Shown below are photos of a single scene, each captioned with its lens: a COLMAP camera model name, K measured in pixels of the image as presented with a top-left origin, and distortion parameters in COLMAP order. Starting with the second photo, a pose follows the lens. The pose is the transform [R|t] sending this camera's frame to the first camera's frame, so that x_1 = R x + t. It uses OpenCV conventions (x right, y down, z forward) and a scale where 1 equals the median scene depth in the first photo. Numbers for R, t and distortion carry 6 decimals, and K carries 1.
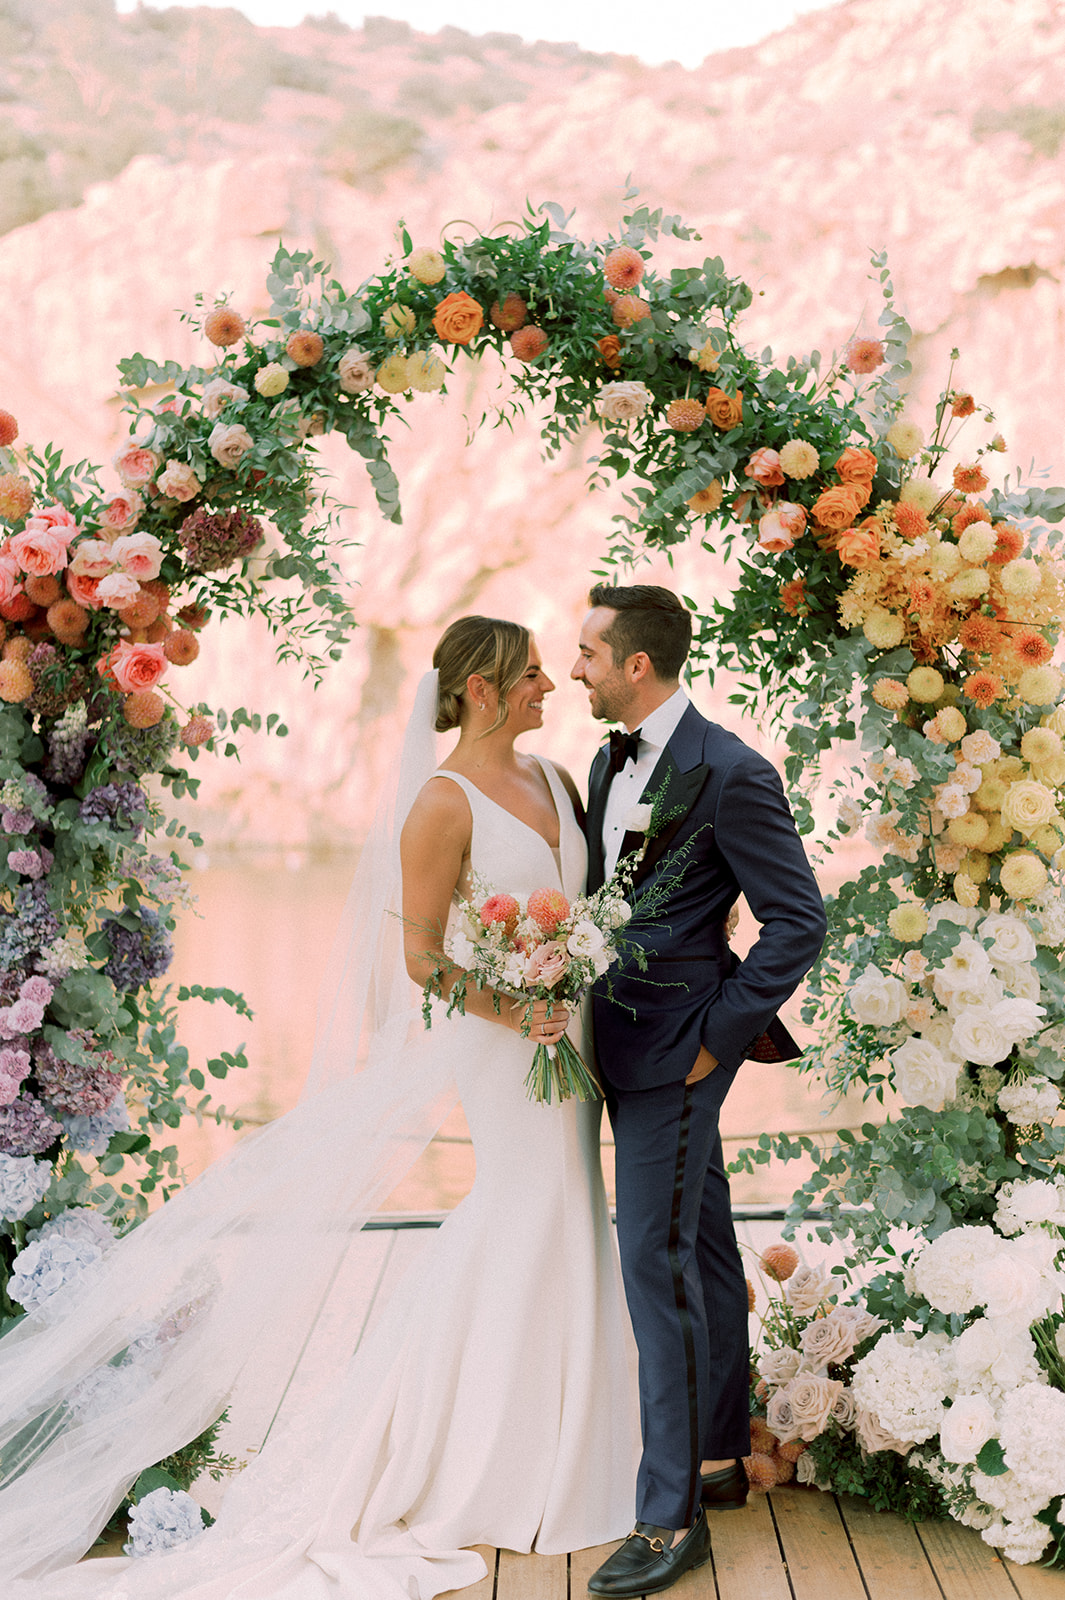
lens RADIAL K [[2404.0, 0, 511.1], [0, 2404.0, 755.1], [0, 0, 1]] dist [0.541164, -1.491241]
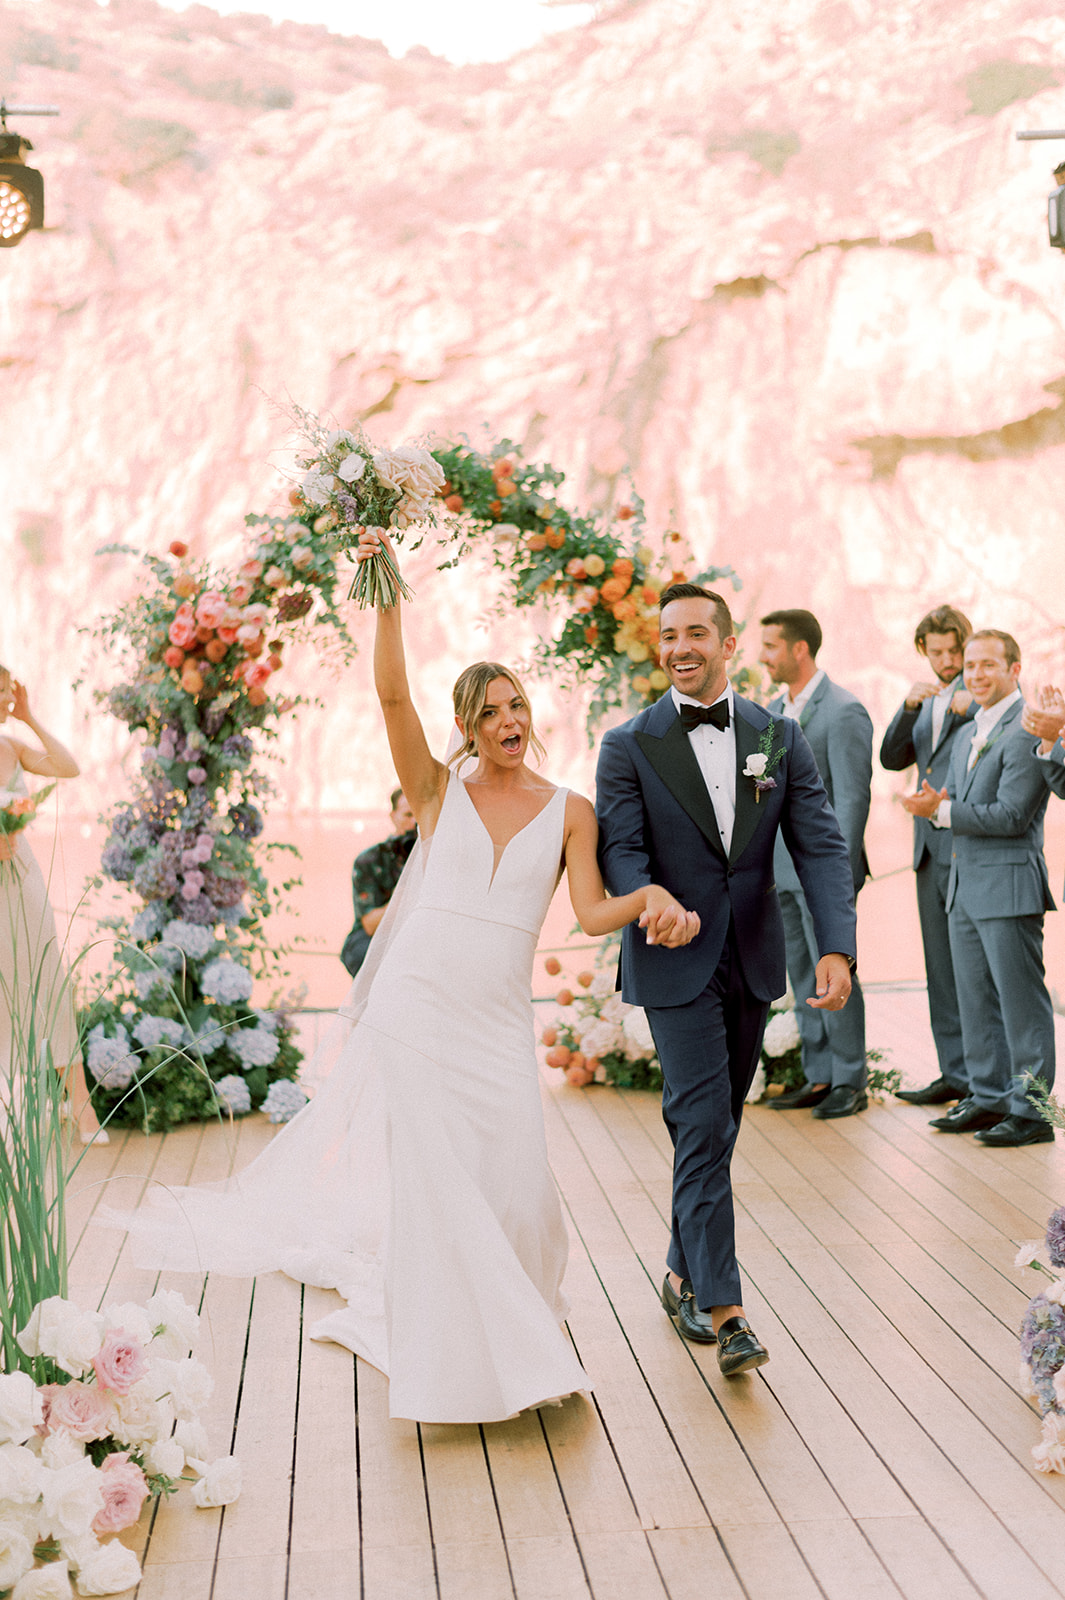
lens RADIAL K [[2404.0, 0, 511.1], [0, 2404.0, 755.1], [0, 0, 1]] dist [0.541164, -1.491241]
pose [[0.994939, -0.010690, 0.099915, -0.140152], [0.009682, 0.999897, 0.010569, 0.009671], [-0.100018, -0.009548, 0.994940, -0.903389]]
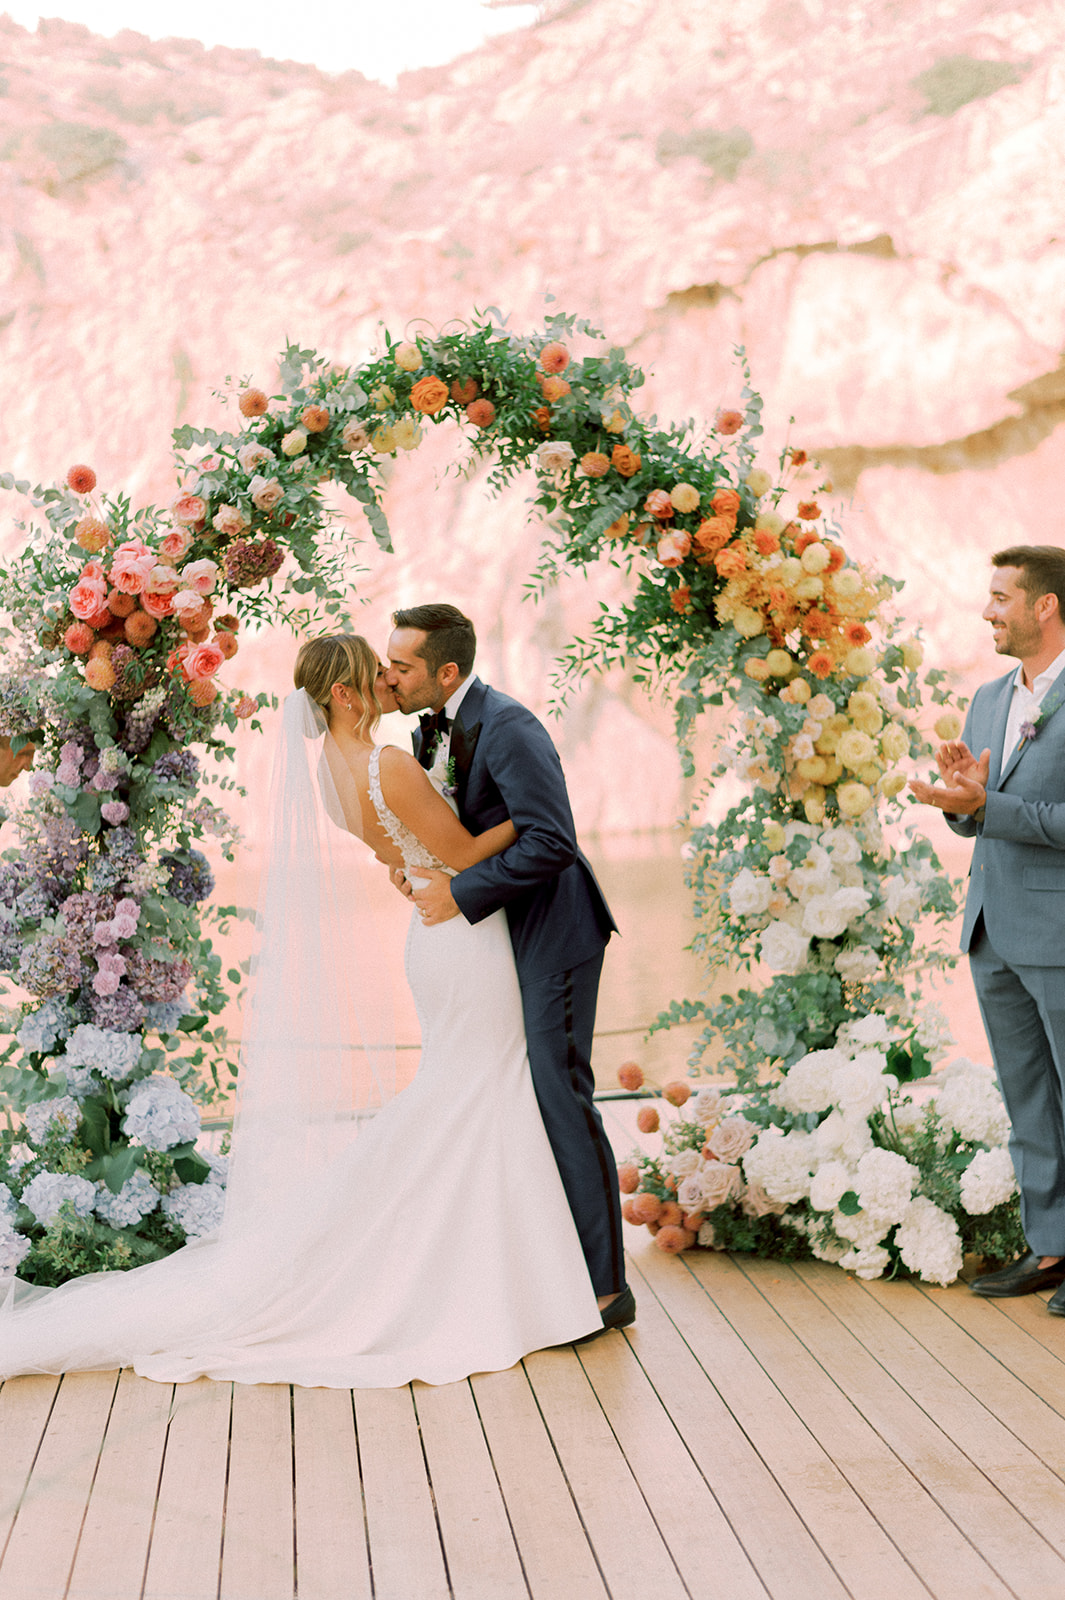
lens RADIAL K [[2404.0, 0, 511.1], [0, 2404.0, 755.1], [0, 0, 1]] dist [0.541164, -1.491241]
pose [[0.992085, -0.025893, 0.122873, -0.144104], [0.026145, 0.999658, -0.000445, 0.019197], [-0.122819, 0.003654, 0.992422, -0.319736]]
